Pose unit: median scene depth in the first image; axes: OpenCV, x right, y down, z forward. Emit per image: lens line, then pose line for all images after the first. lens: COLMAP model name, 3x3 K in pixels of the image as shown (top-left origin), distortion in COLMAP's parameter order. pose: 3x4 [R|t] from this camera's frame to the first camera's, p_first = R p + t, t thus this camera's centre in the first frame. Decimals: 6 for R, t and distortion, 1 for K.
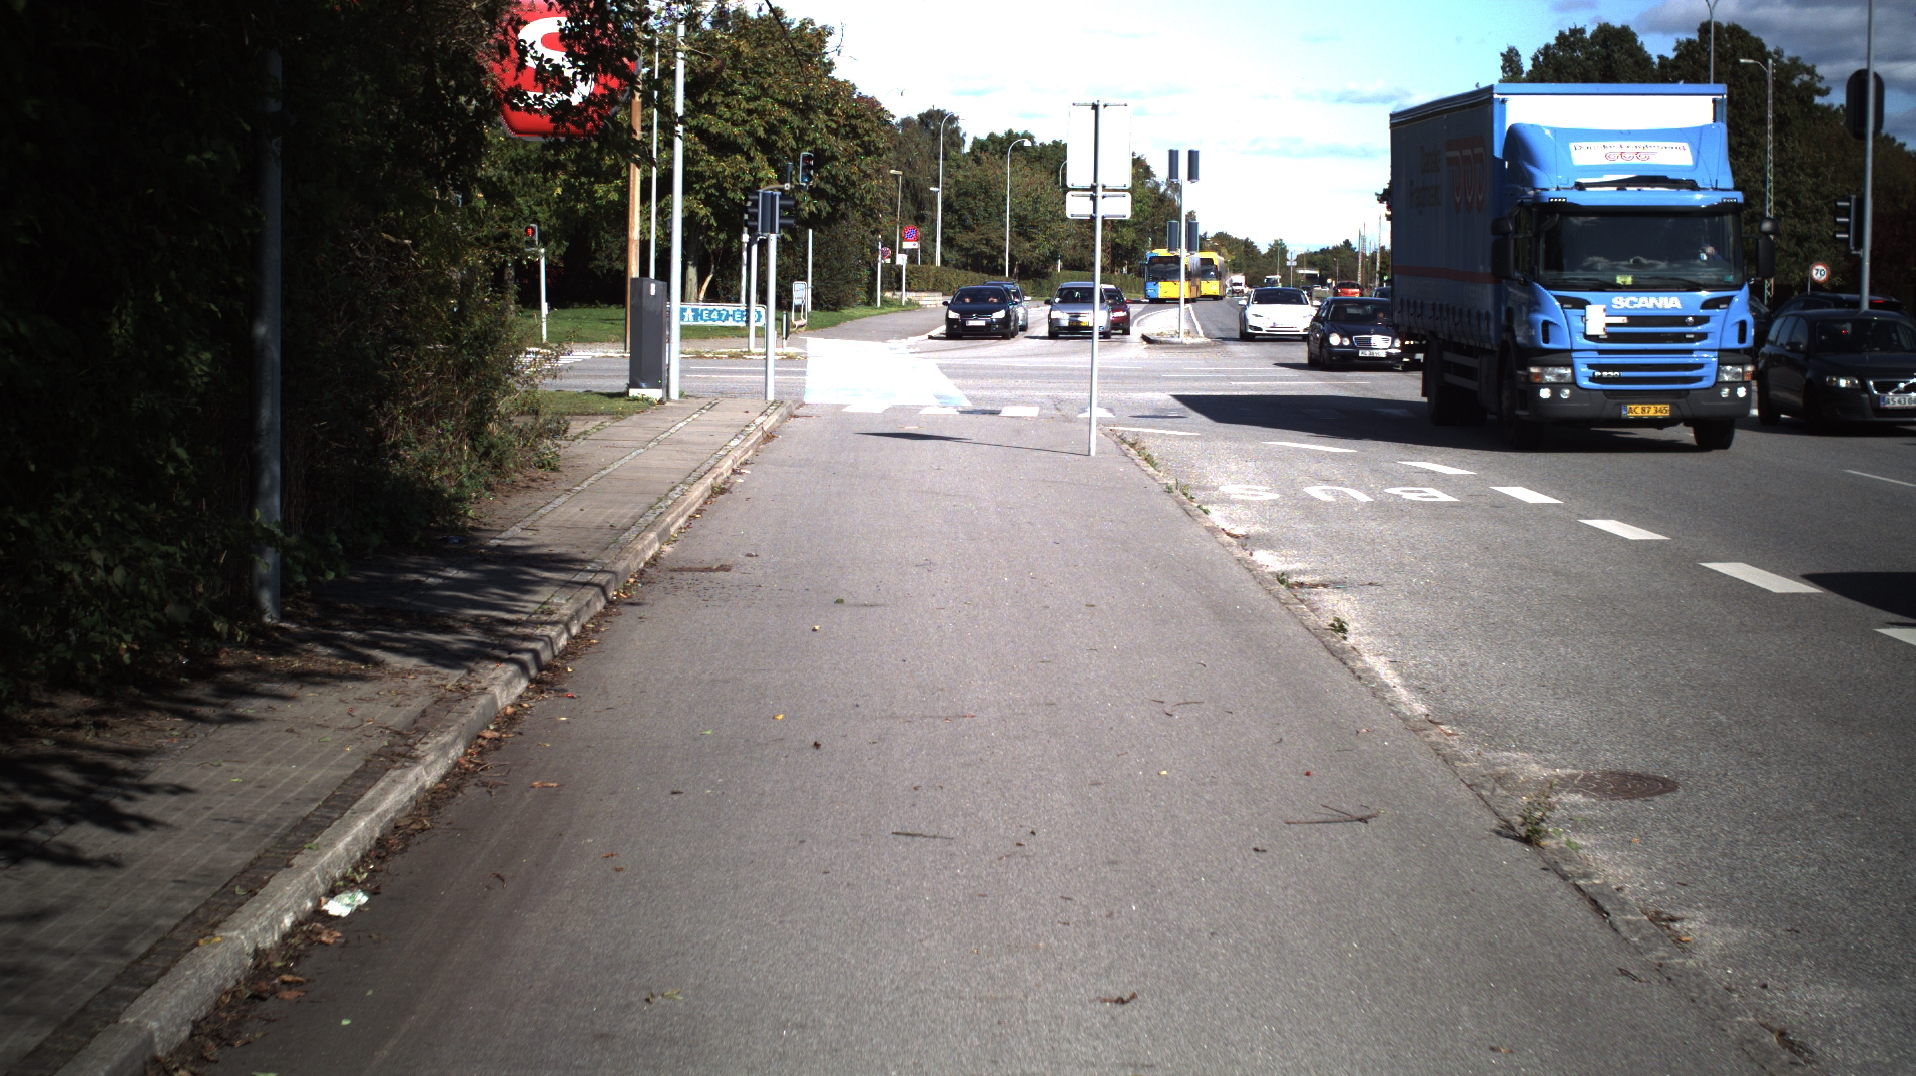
lens RADIAL K [[3308.6, 0, 958.0], [0, 3308.6, 538.0], [0, 0, 1]] dist [-0.263457, 0.199257]
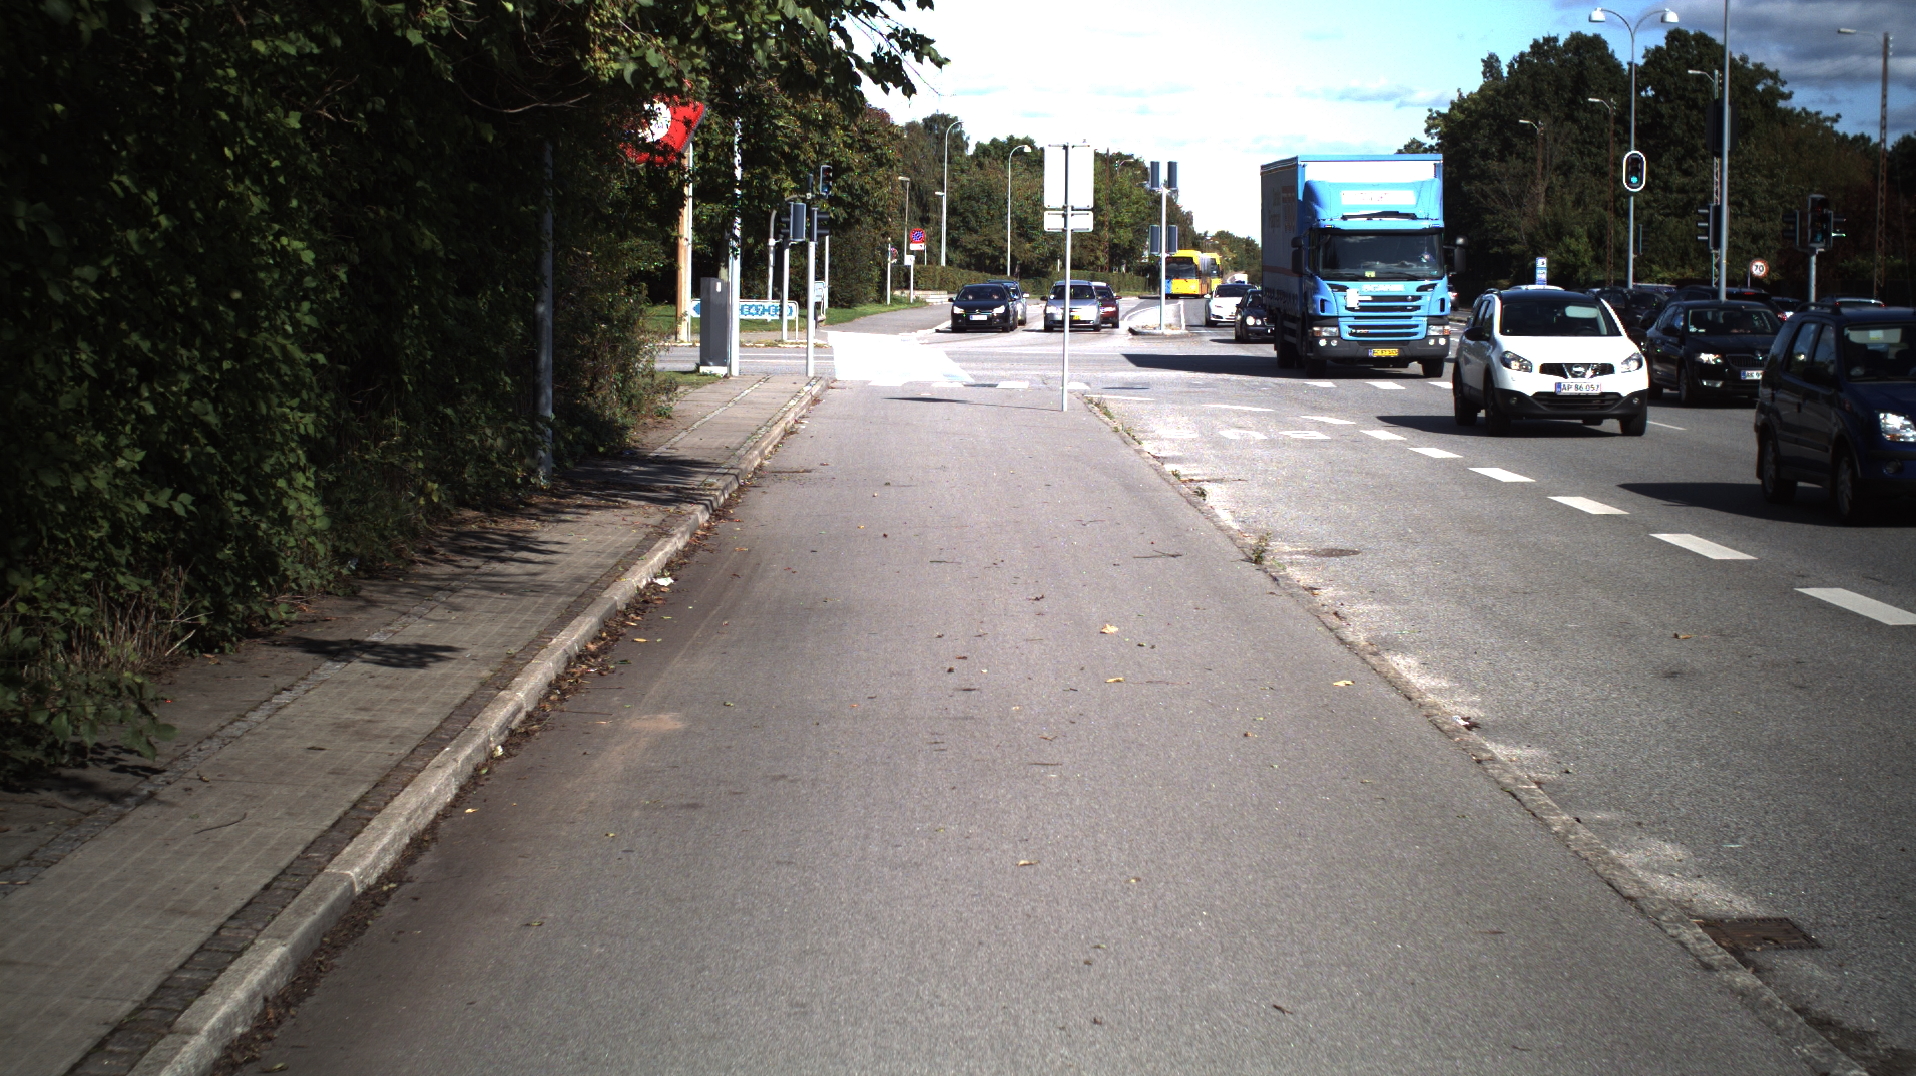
lens RADIAL K [[3308.6, 0, 958.0], [0, 3308.6, 538.0], [0, 0, 1]] dist [-0.263457, 0.199257]
pose [[0.999989, -0.004383, -0.001586, -0.000046], [0.004383, 0.999990, 0.000140, 0.008548], [0.001586, -0.000147, 0.999999, -0.106891]]
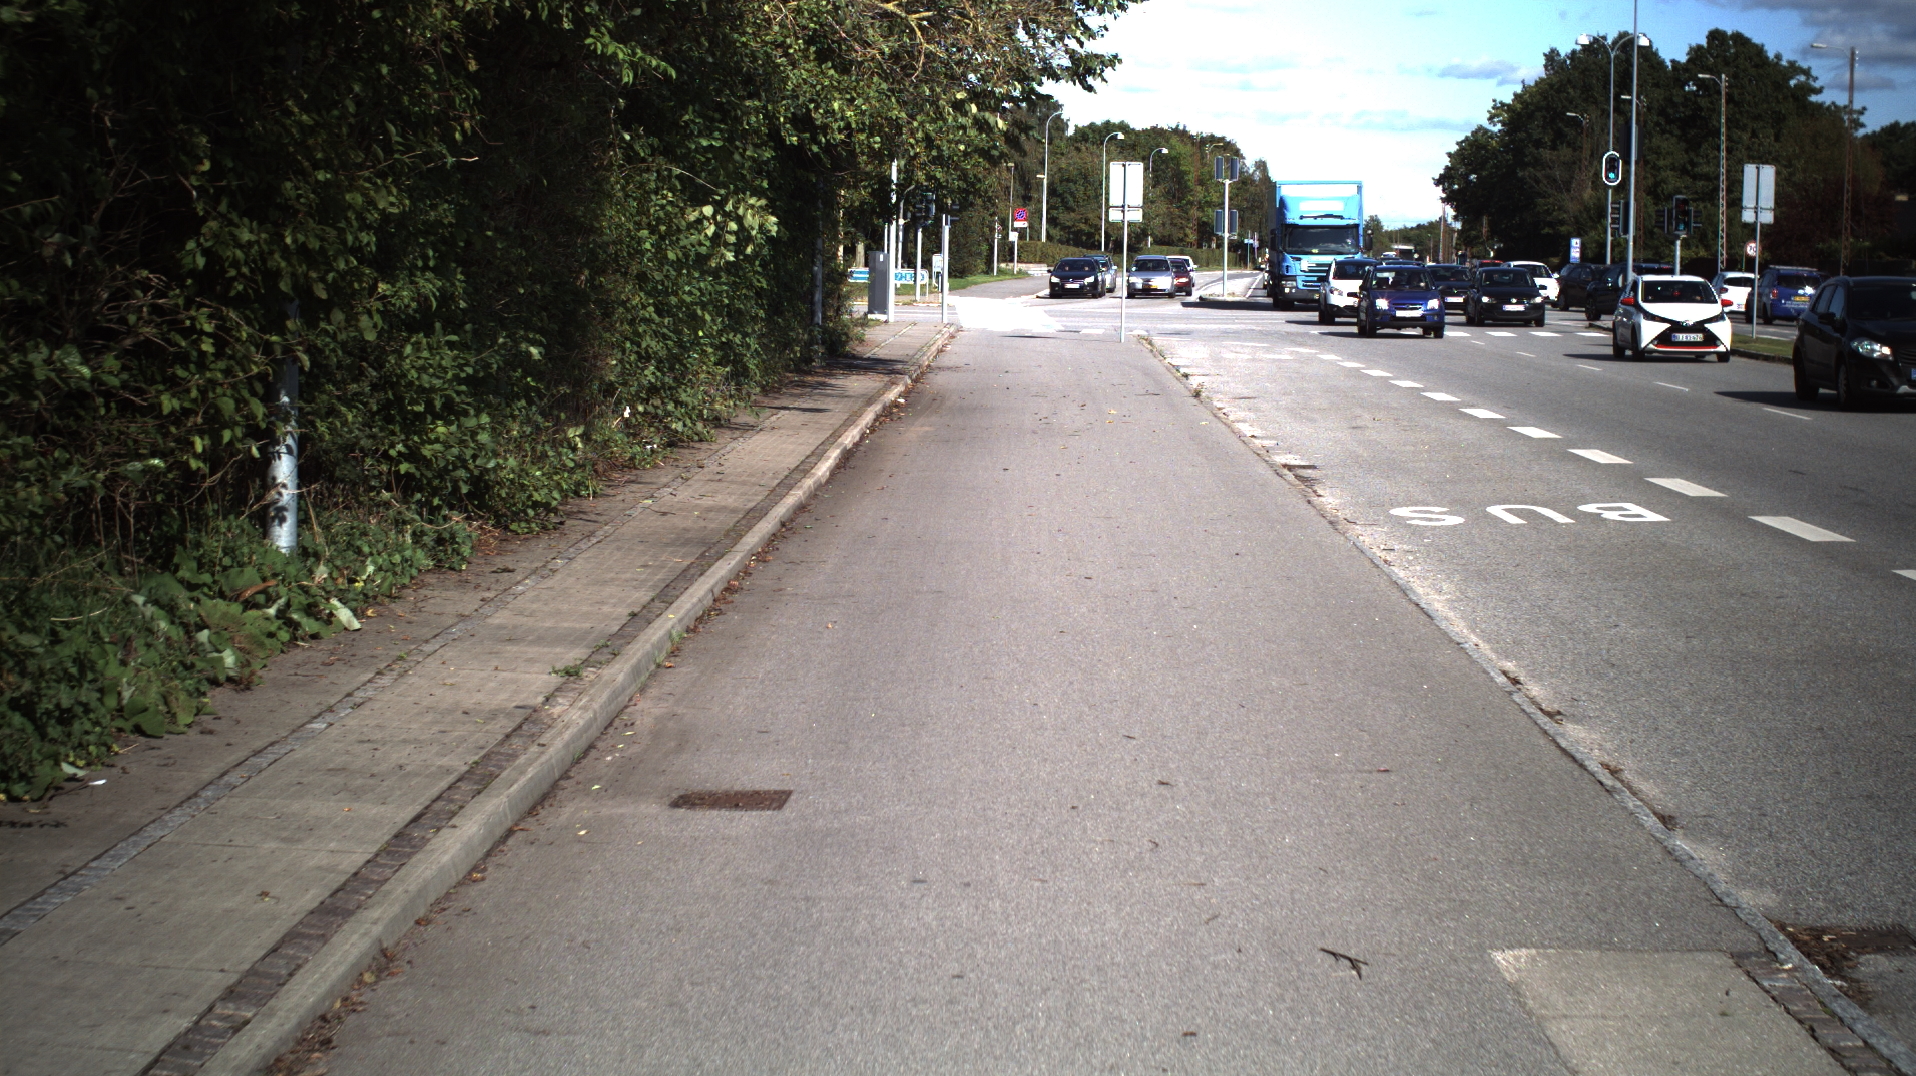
lens RADIAL K [[3308.6, 0, 958.0], [0, 3308.6, 538.0], [0, 0, 1]] dist [-0.263457, 0.199257]
pose [[0.999493, 0.004015, -0.031579, 0.001862], [-0.003767, 0.999962, 0.007919, 0.025415], [0.031610, -0.007796, 0.999470, -0.321761]]
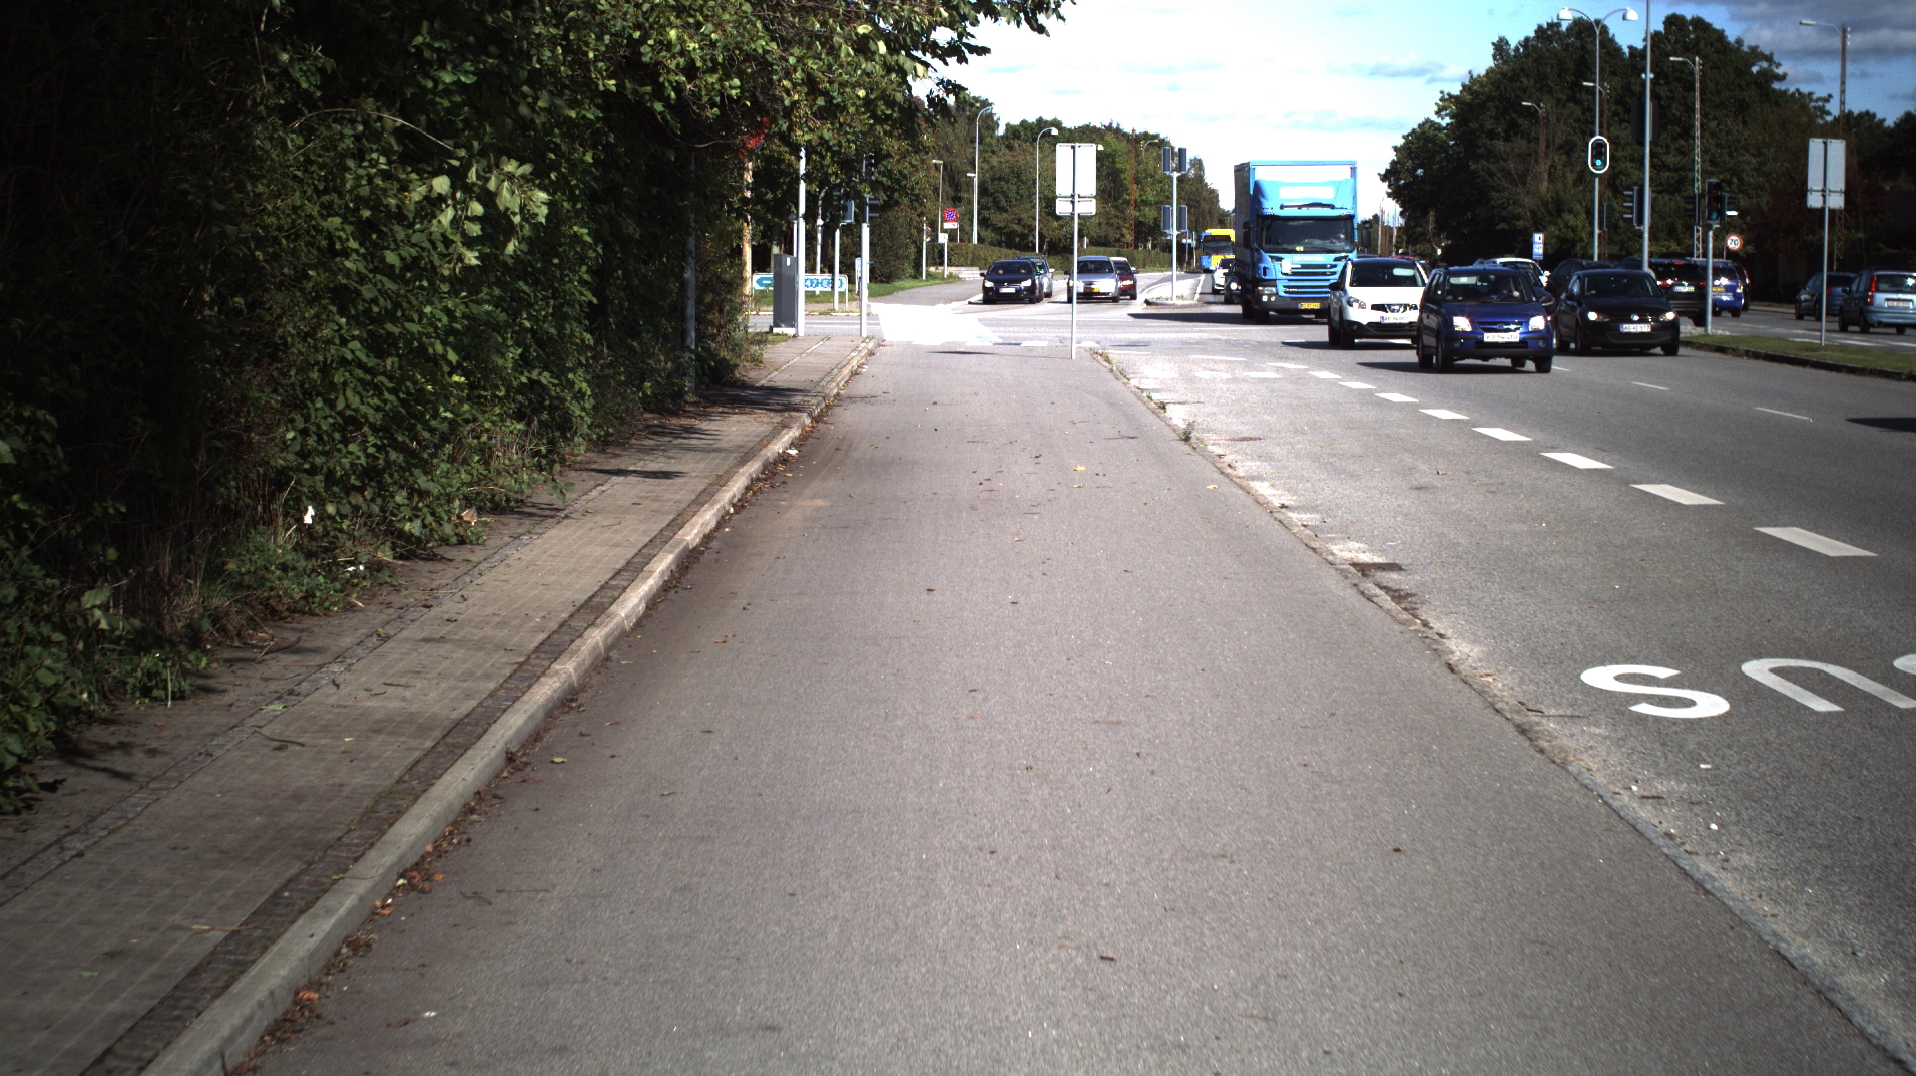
lens RADIAL K [[3308.6, 0, 958.0], [0, 3308.6, 538.0], [0, 0, 1]] dist [-0.263457, 0.199257]
pose [[0.999895, -0.008637, -0.011621, 0.000532], [0.008716, 0.999939, 0.006742, 0.017509], [0.011562, -0.006843, 0.999910, -0.214098]]
